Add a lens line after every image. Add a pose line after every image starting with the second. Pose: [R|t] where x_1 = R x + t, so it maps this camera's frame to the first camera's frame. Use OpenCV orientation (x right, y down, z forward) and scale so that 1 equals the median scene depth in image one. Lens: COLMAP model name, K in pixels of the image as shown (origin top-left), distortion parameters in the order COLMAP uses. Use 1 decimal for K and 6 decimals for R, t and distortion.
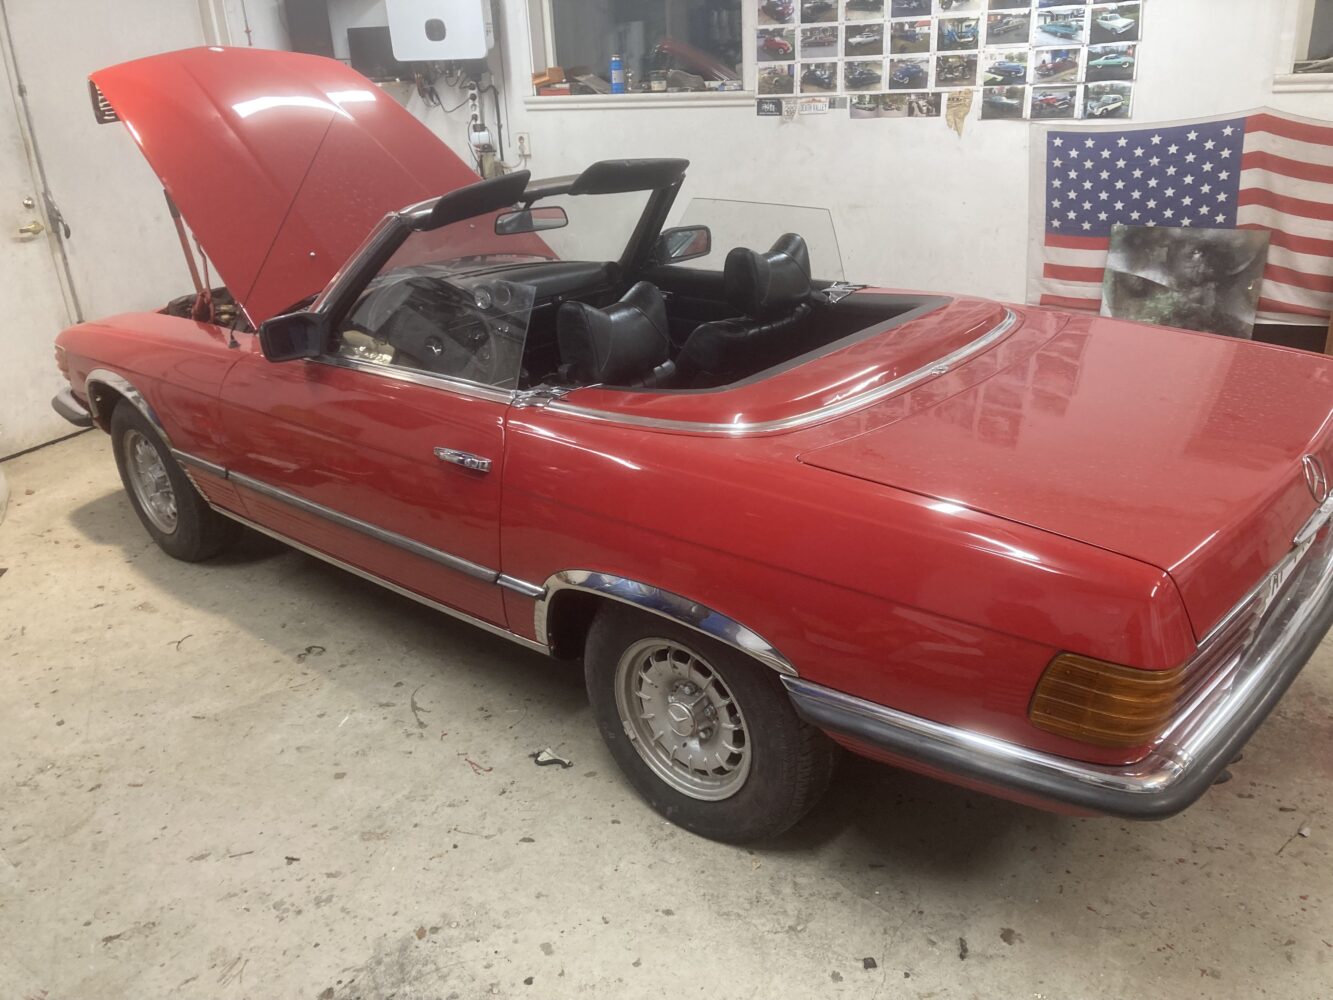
lens RADIAL K [[1091.3, 0, 667.8], [0, 1091.3, 497.1], [0, 0, 1]] dist [0.034686, -0.016506]
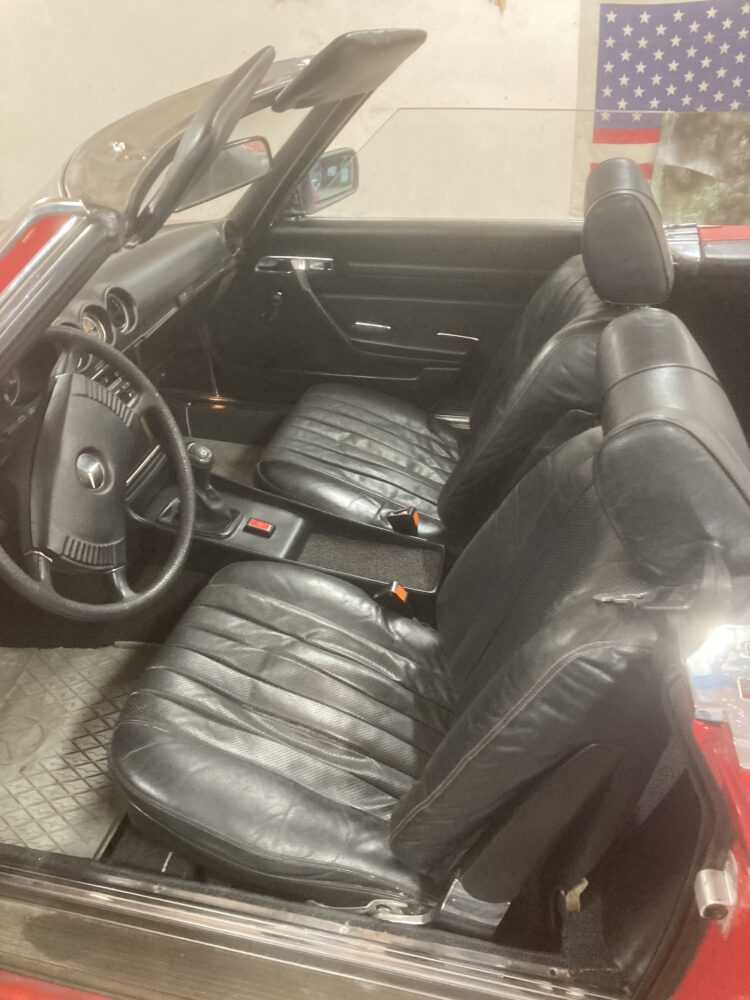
lens RADIAL K [[818.7, 0, 377.7], [0, 818.7, 494.2], [0, 0, 1]] dist [0.034686, -0.016506]
pose [[0.889251, -0.238055, 0.390592, -0.155410], [0.166671, 0.963830, 0.207973, -0.117460], [-0.425973, -0.119840, 0.896764, 0.418252]]
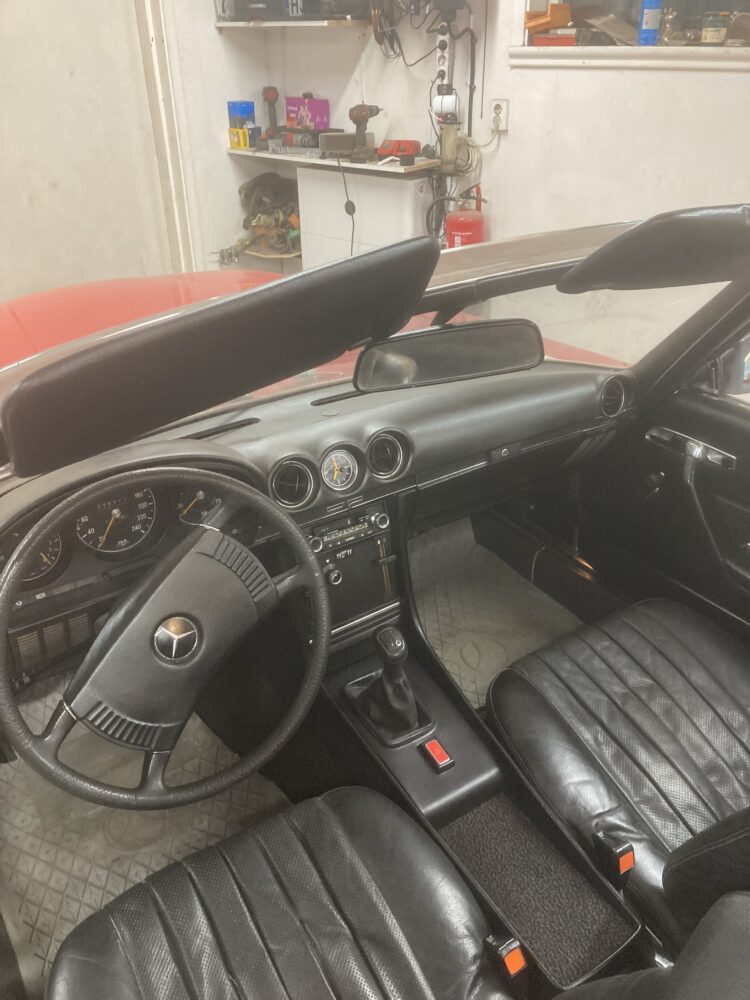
lens RADIAL K [[818.7, 0, 382.6], [0, 818.7, 506.7], [0, 0, 1]] dist [0.034686, -0.016506]
pose [[0.962984, 0.165000, -0.213160, -0.052105], [-0.135082, 0.979703, 0.148102, -0.156480], [0.233270, -0.113826, 0.965727, 0.478226]]
